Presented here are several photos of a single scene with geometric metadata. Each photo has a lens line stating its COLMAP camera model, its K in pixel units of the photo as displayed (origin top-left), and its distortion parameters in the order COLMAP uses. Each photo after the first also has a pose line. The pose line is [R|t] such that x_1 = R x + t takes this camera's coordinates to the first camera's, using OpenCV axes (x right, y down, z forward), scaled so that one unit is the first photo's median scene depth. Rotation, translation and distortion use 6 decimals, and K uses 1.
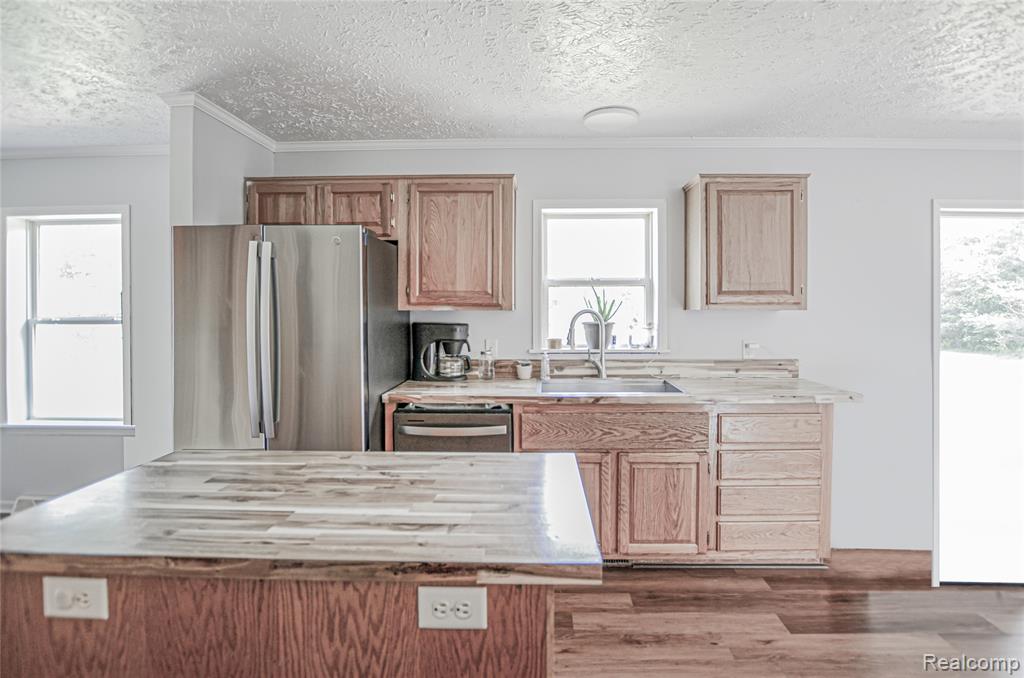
lens RADIAL K [[508.3, 0, 514.2], [0, 508.3, 311.3], [0, 0, 1]] dist [-0.013657, 0.001028]
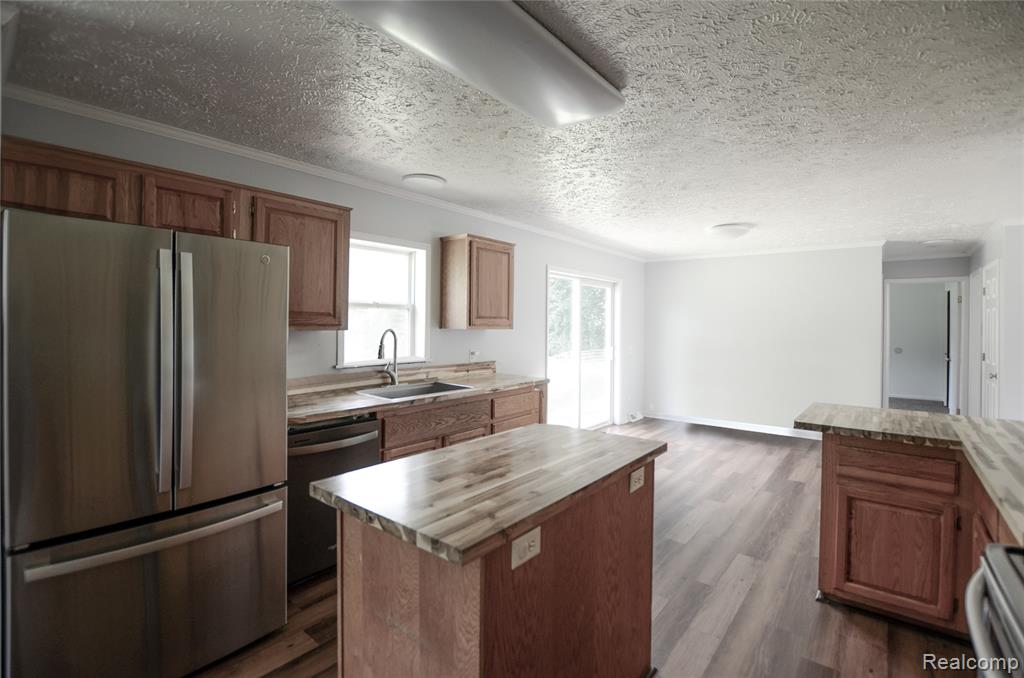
lens RADIAL K [[473.7, 0, 533.8], [0, 473.7, 324.5], [0, 0, 1]] dist [-0.001648, -0.000195]
pose [[0.591176, 0.004314, 0.806531, -0.606906], [-0.004981, 0.999986, -0.001697, -0.015082], [-0.806527, -0.003014, 0.591189, 0.063520]]
